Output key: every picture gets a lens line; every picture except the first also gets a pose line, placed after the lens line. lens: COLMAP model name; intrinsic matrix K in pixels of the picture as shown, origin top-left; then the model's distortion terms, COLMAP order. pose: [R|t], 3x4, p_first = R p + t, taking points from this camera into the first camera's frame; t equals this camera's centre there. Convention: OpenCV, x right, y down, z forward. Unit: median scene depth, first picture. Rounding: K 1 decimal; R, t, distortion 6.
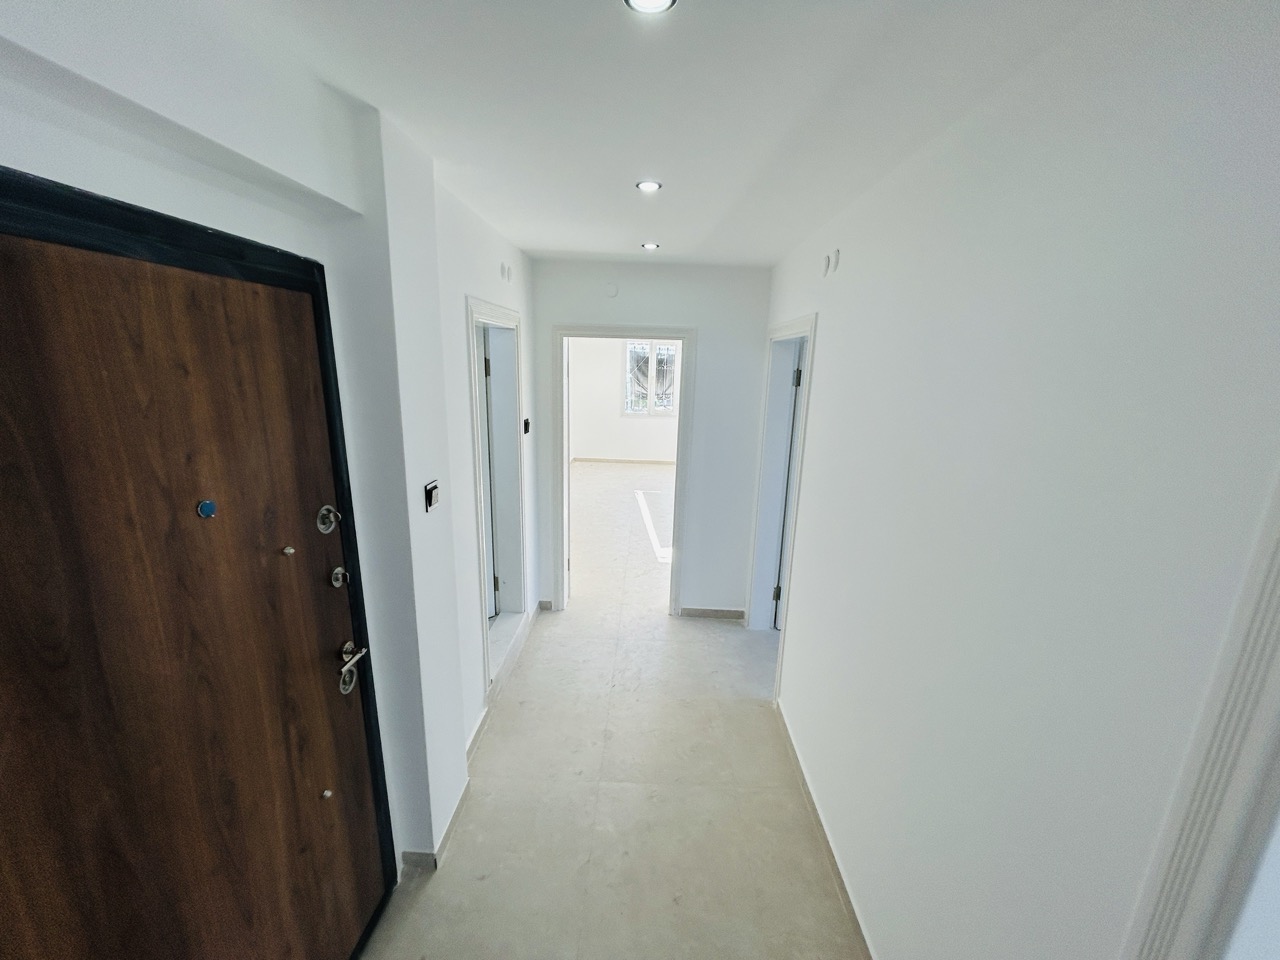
lens RADIAL K [[512.8, 0, 640.5], [0, 512.8, 480.8], [0, 0, 1]] dist [-0.001936, 0.000076]
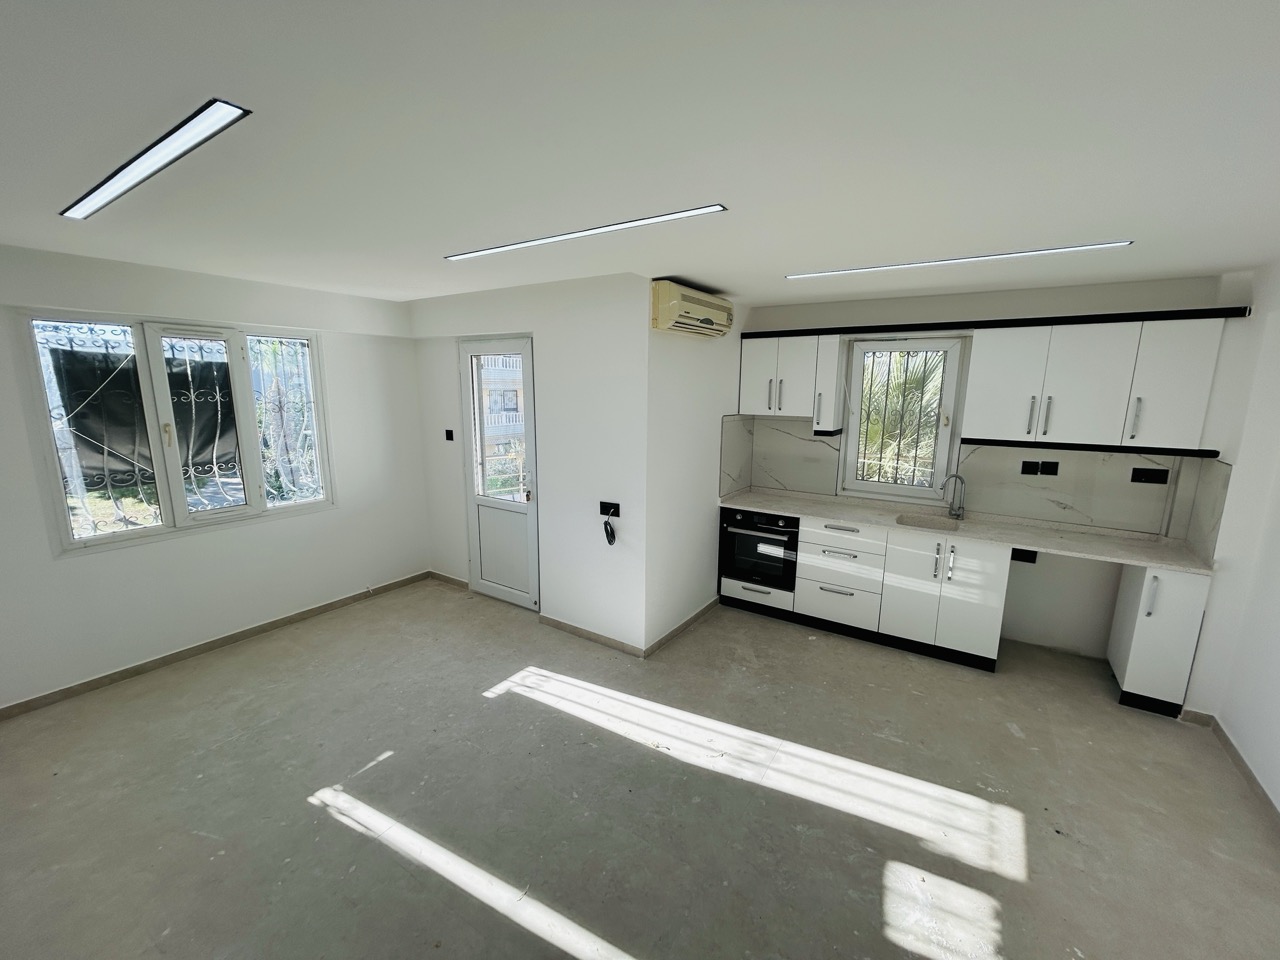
lens RADIAL K [[512.8, 0, 640.5], [0, 512.8, 480.8], [0, 0, 1]] dist [-0.001936, 0.000076]
pose [[0.519684, -0.178490, 0.835506, -0.108222], [0.201346, 0.975975, 0.083261, -0.126893], [-0.830294, 0.124956, 0.543137, 0.533356]]
